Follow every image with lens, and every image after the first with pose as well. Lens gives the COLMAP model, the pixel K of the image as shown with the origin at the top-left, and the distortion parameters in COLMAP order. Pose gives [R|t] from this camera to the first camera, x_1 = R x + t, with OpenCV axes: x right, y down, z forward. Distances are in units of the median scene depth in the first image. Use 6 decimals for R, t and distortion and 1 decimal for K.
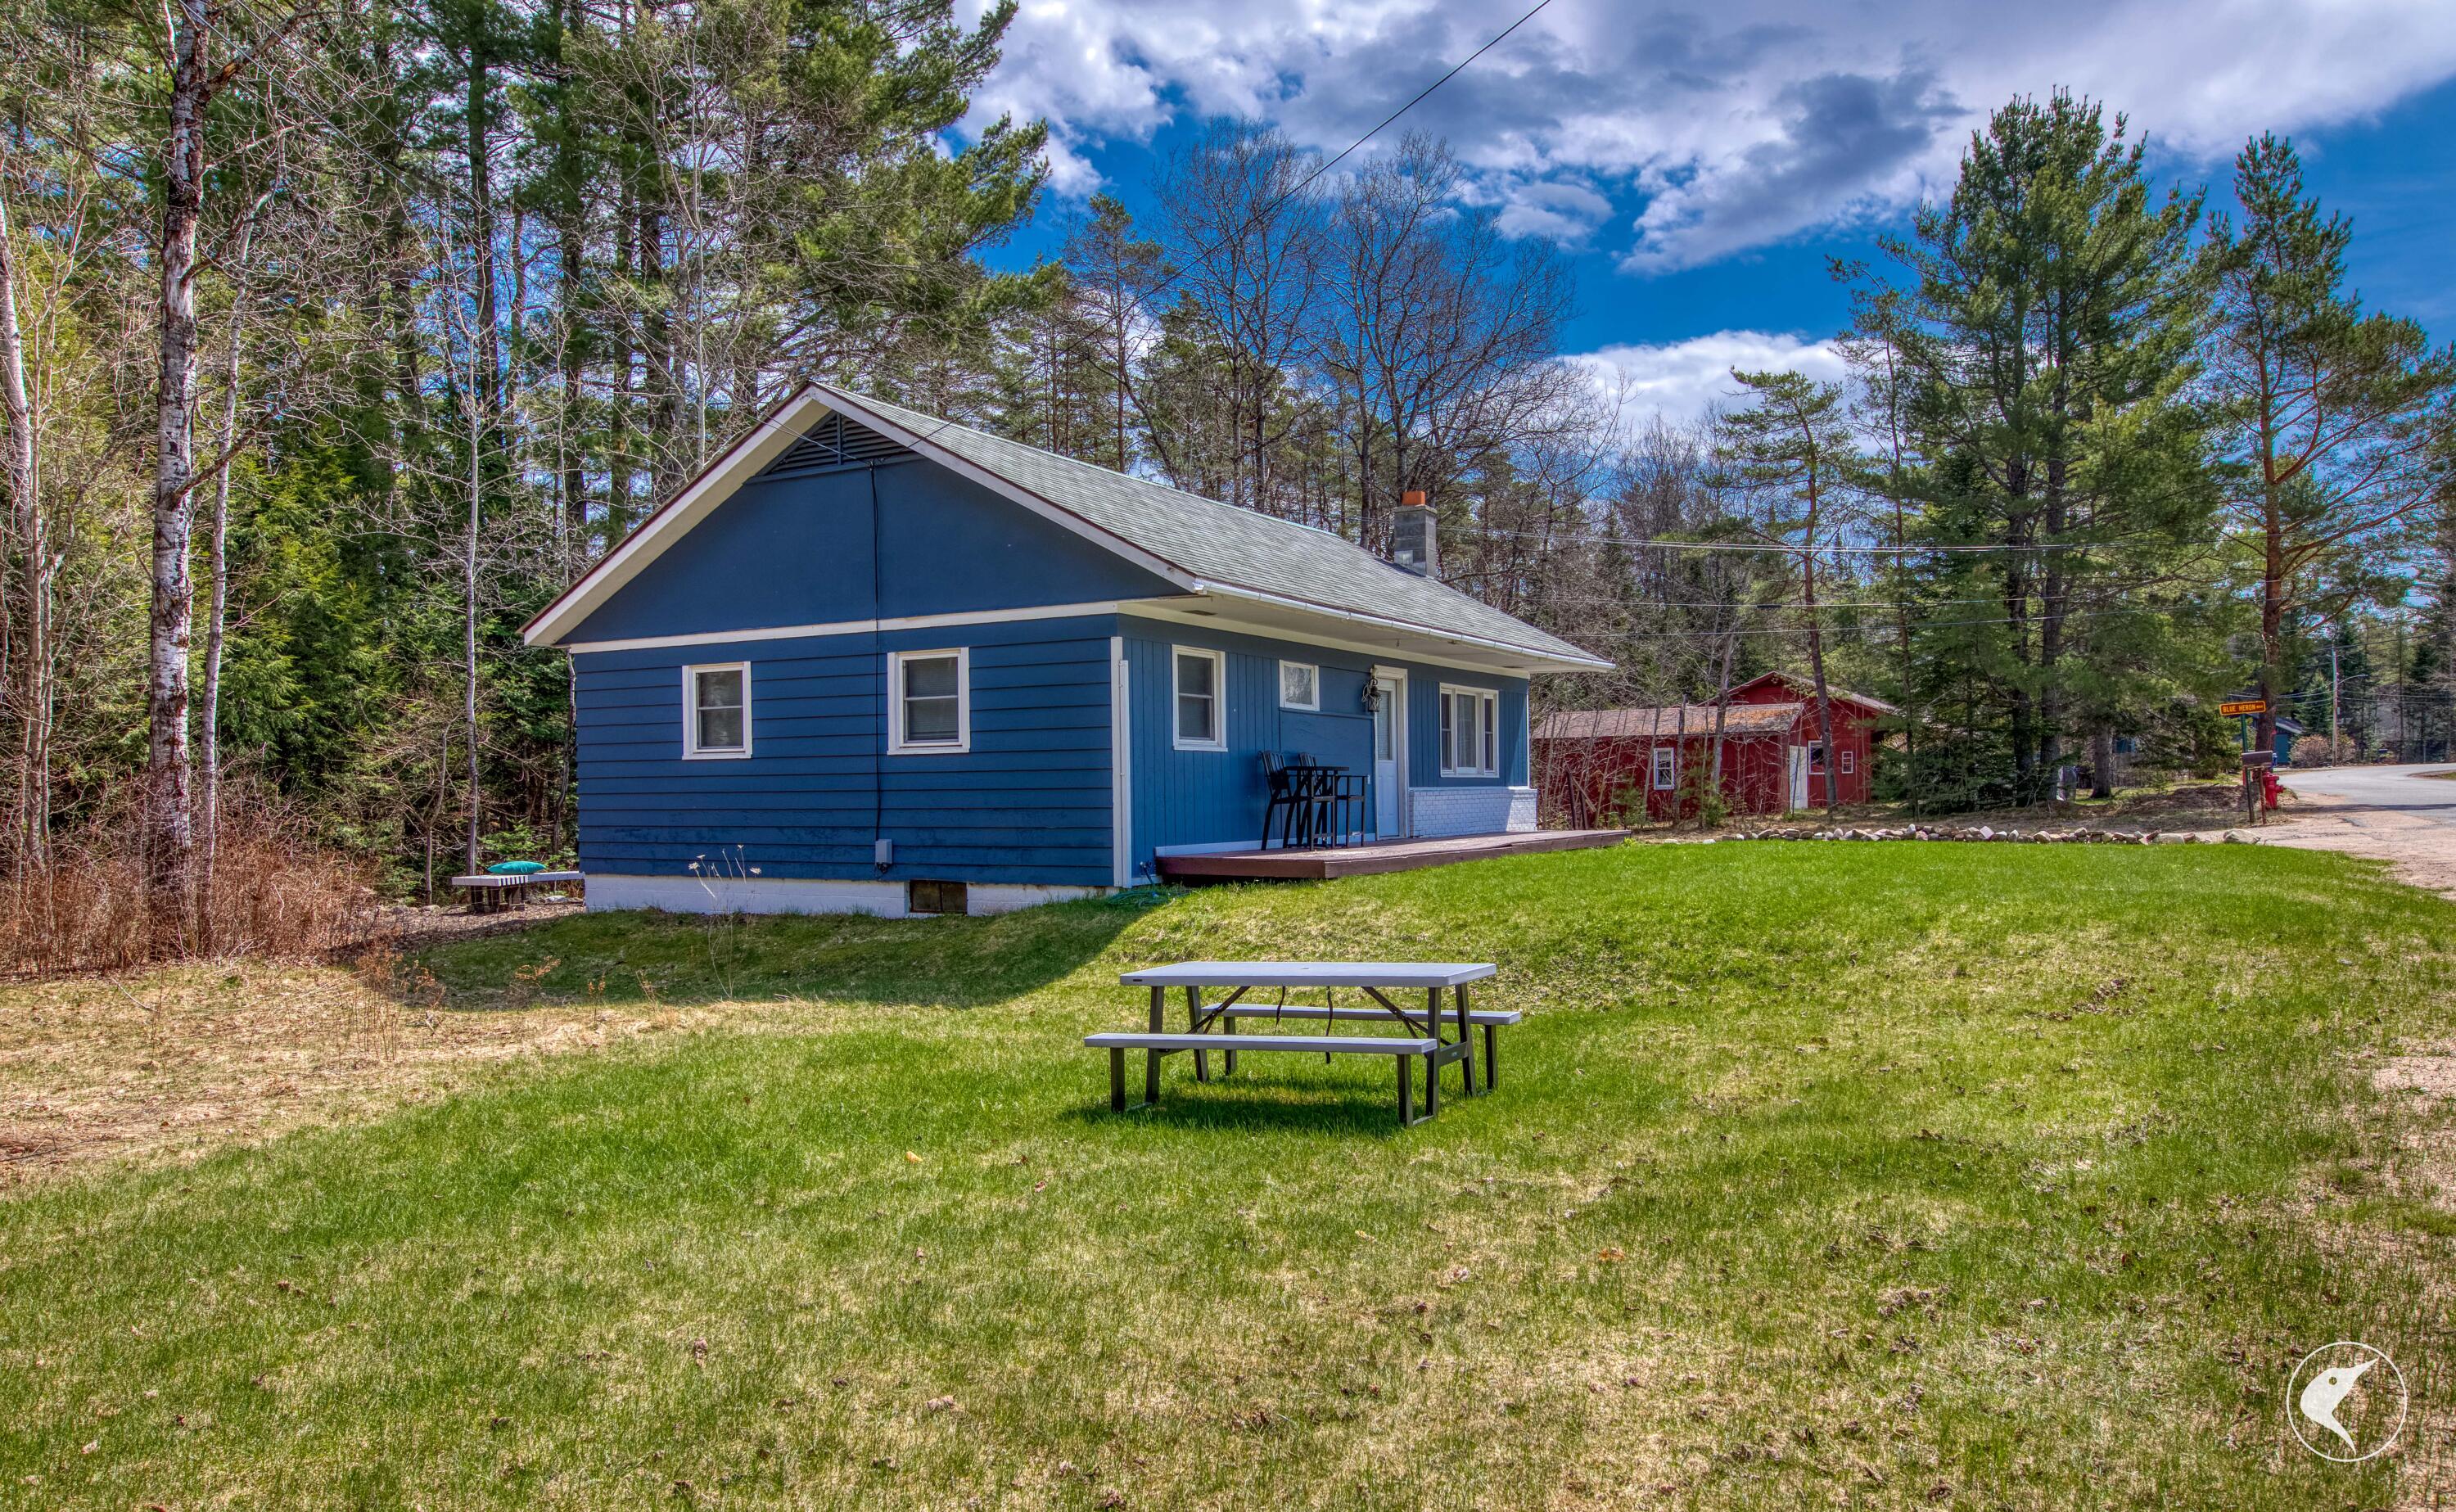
lens RADIAL K [[1712.0, 0, 1229.9], [0, 1712.0, 768.1], [0, 0, 1]] dist [0.017659, 0.006088]
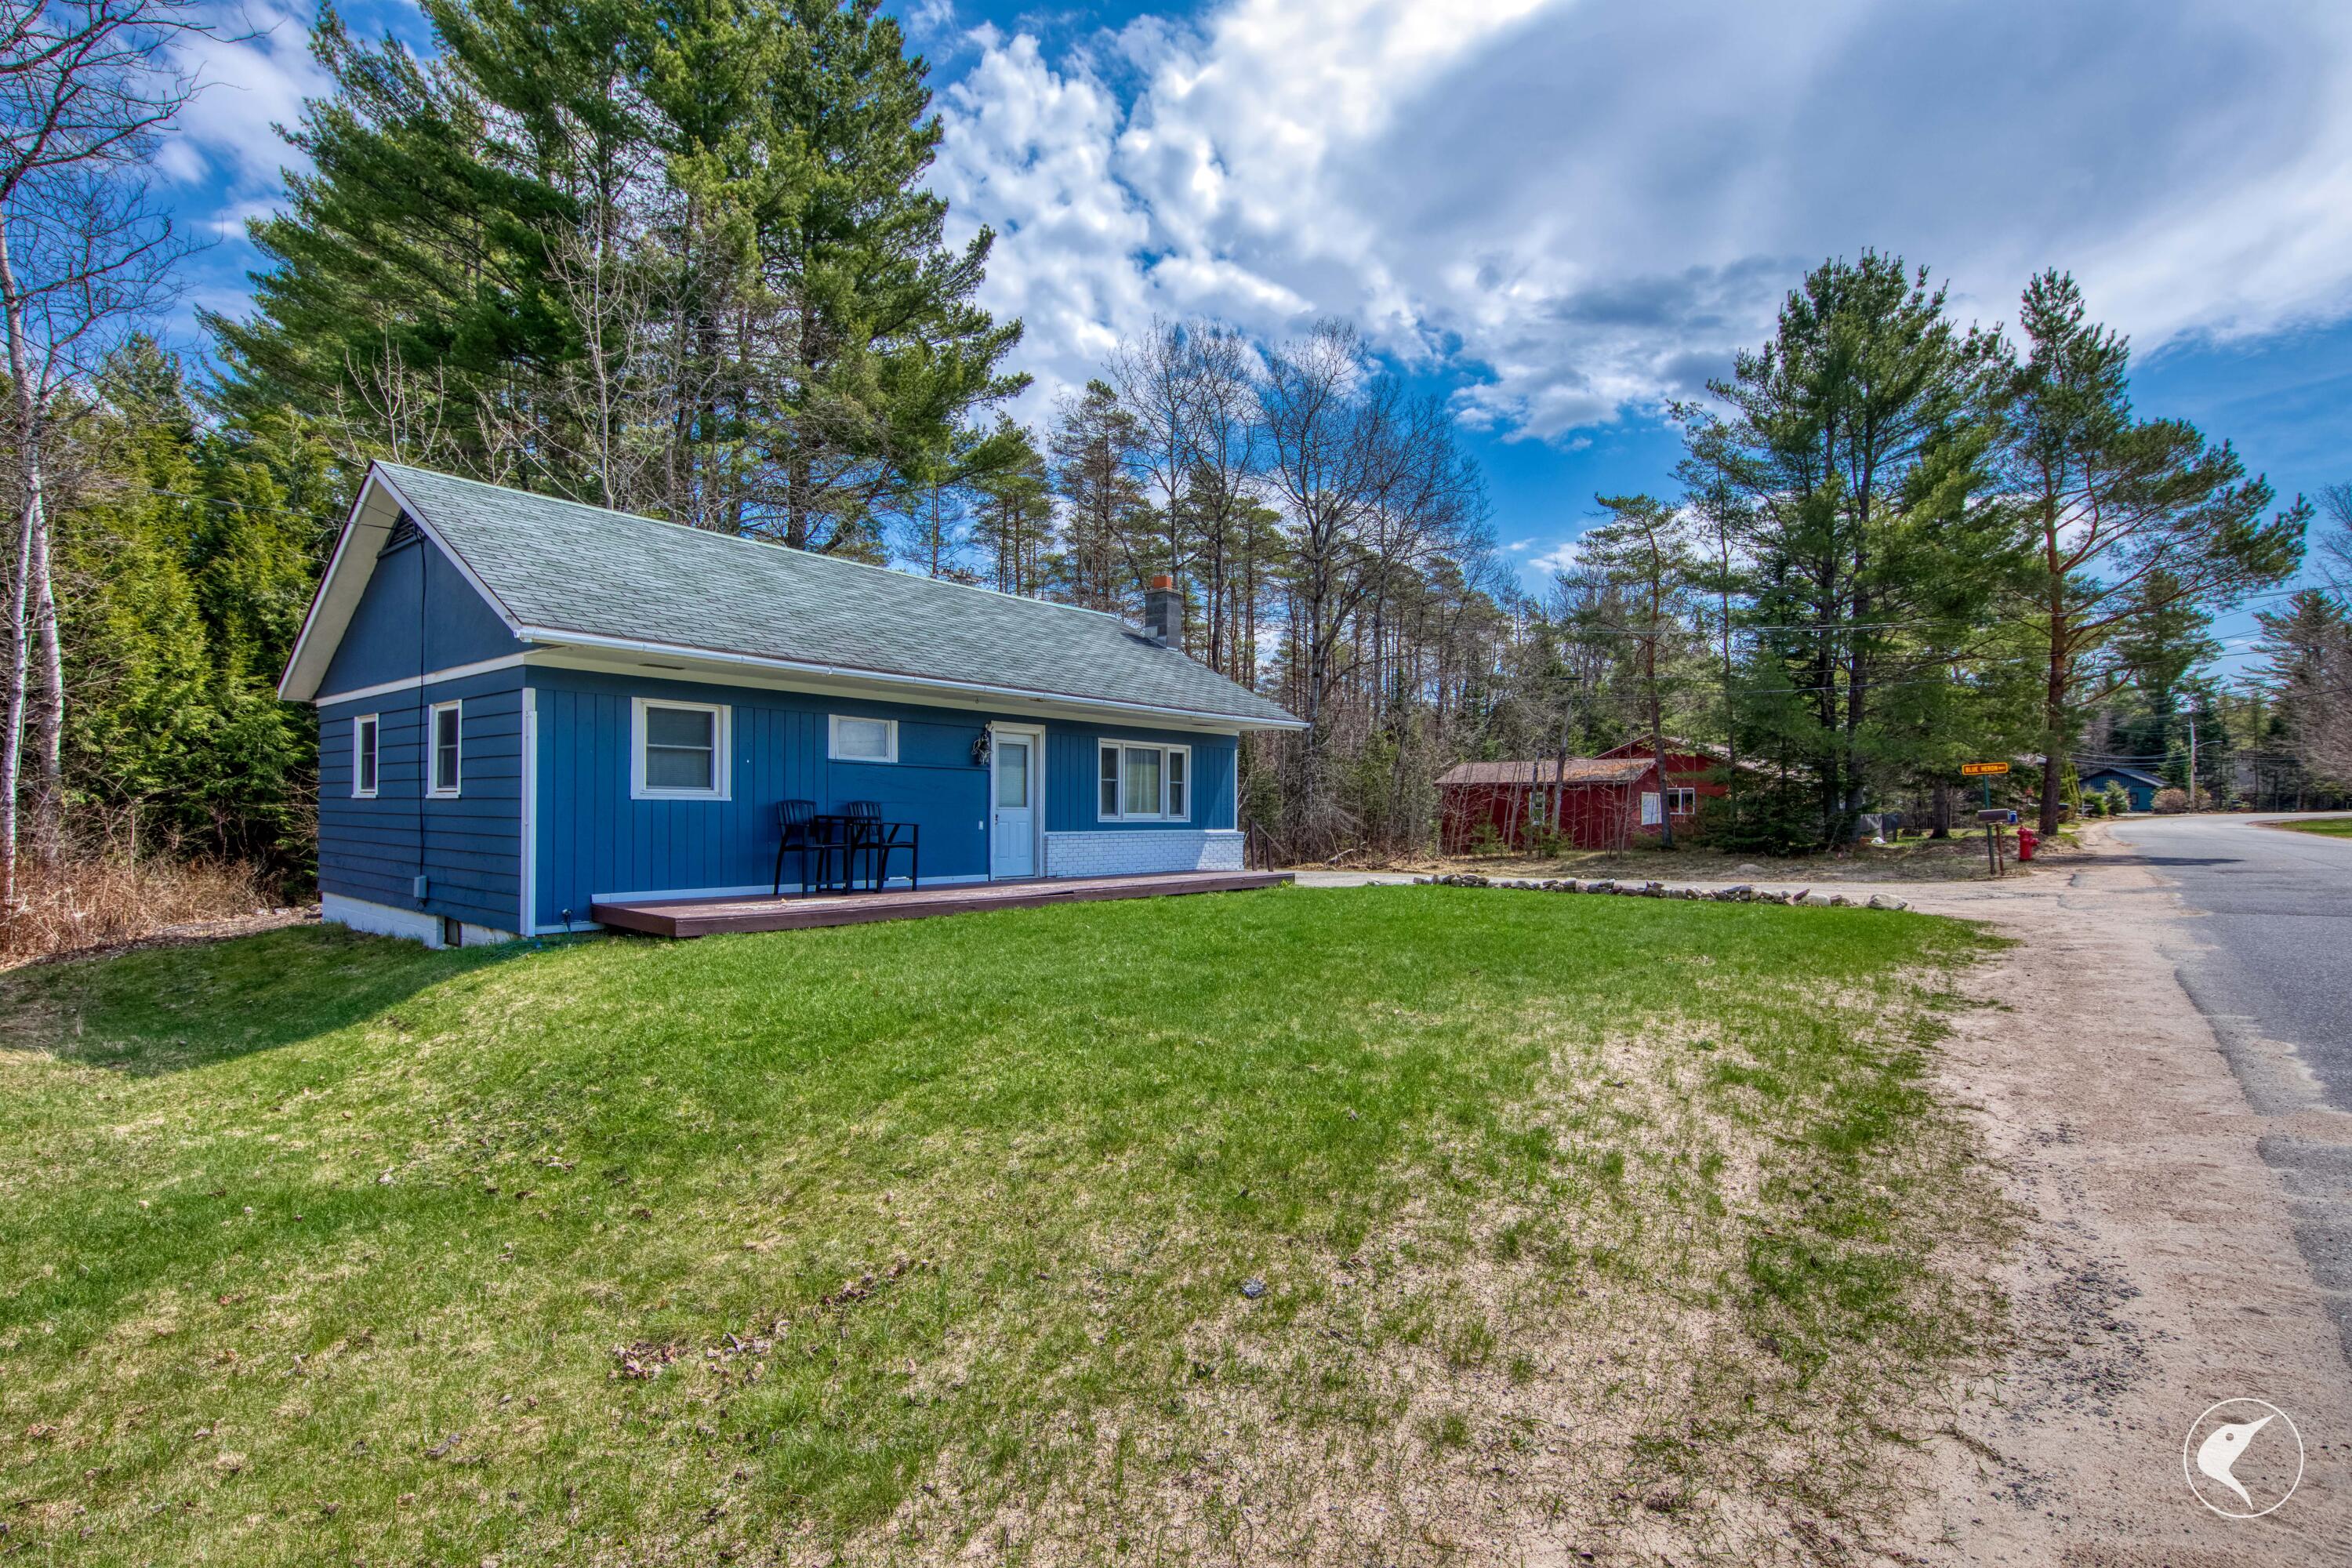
lens RADIAL K [[1106.6, 0, 1170.8], [0, 1106.6, 784.8], [0, 0, 1]] dist [0.005856, -0.000399]
pose [[0.981944, 0.016542, -0.188449, 0.167193], [-0.018112, 0.999814, -0.006611, -0.008426], [0.188305, 0.009905, 0.982061, 0.163691]]
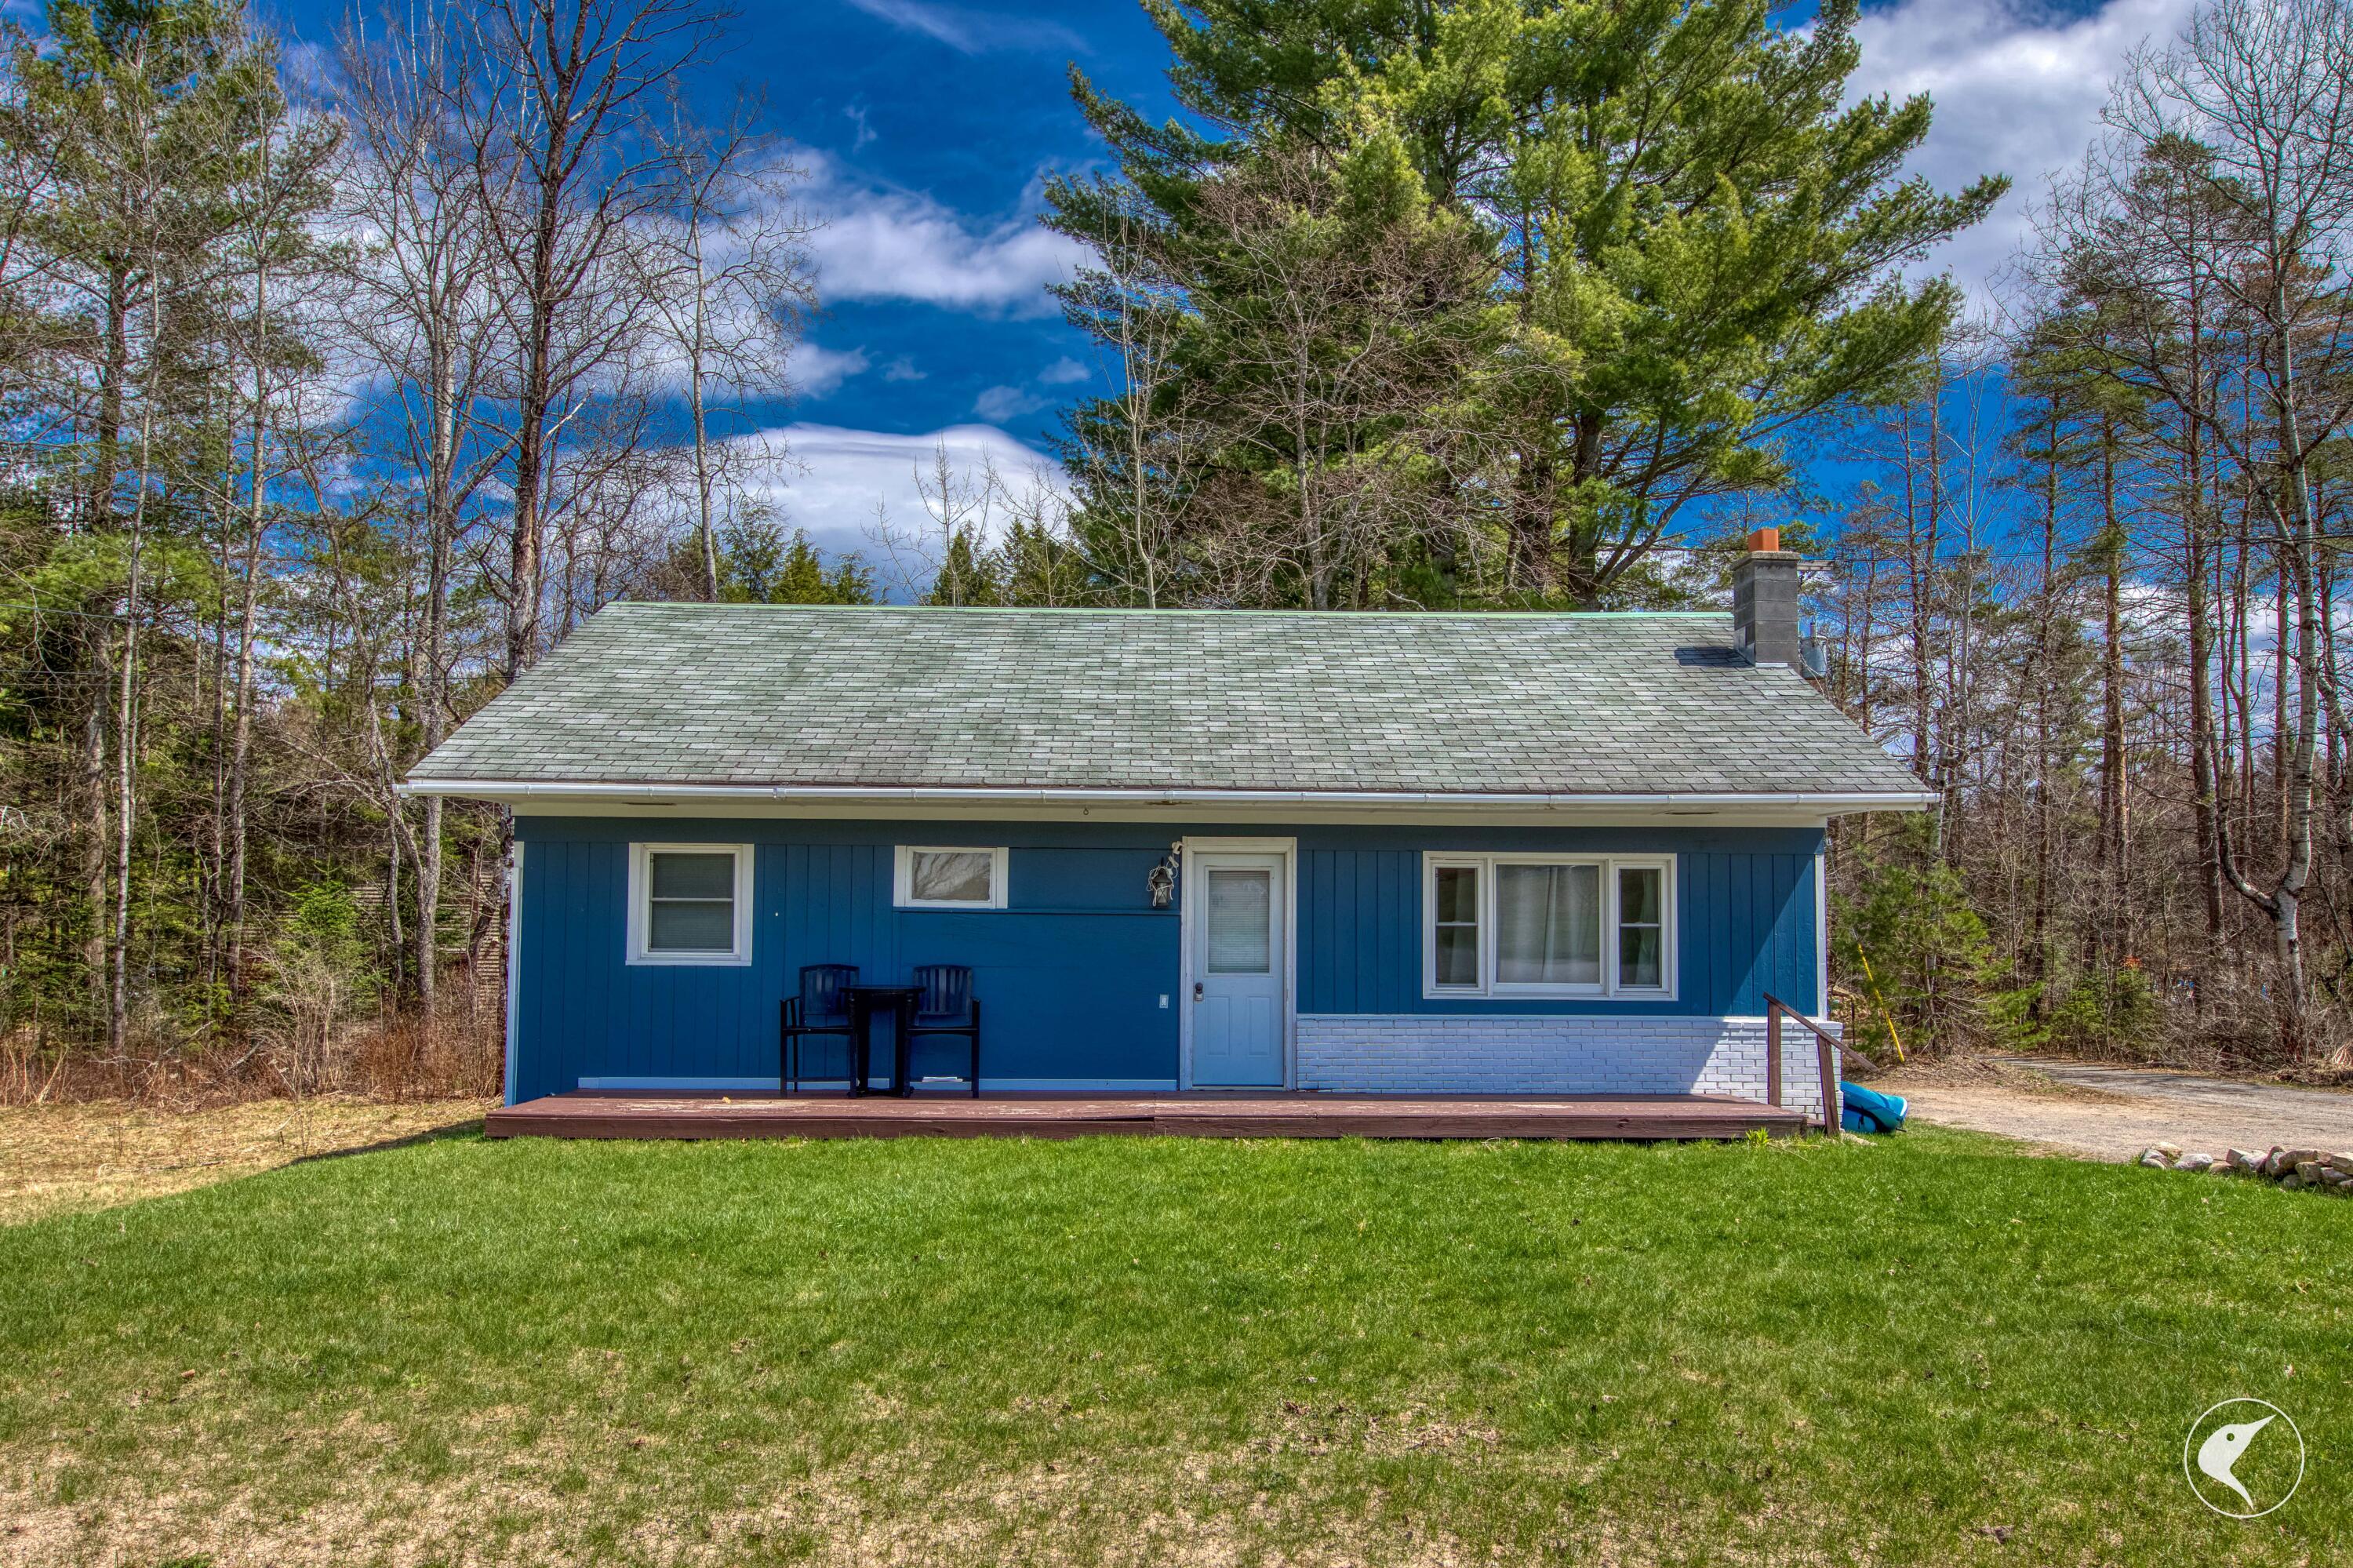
lens RADIAL K [[1664.0, 0, 1184.1], [0, 1664.0, 792.7], [0, 0, 1]] dist [0.029624, 0.004524]
pose [[0.498322, -0.056932, -0.865121, 0.340921], [0.001007, 0.997879, -0.065088, -0.017143], [0.866991, 0.031563, 0.497322, 0.332736]]
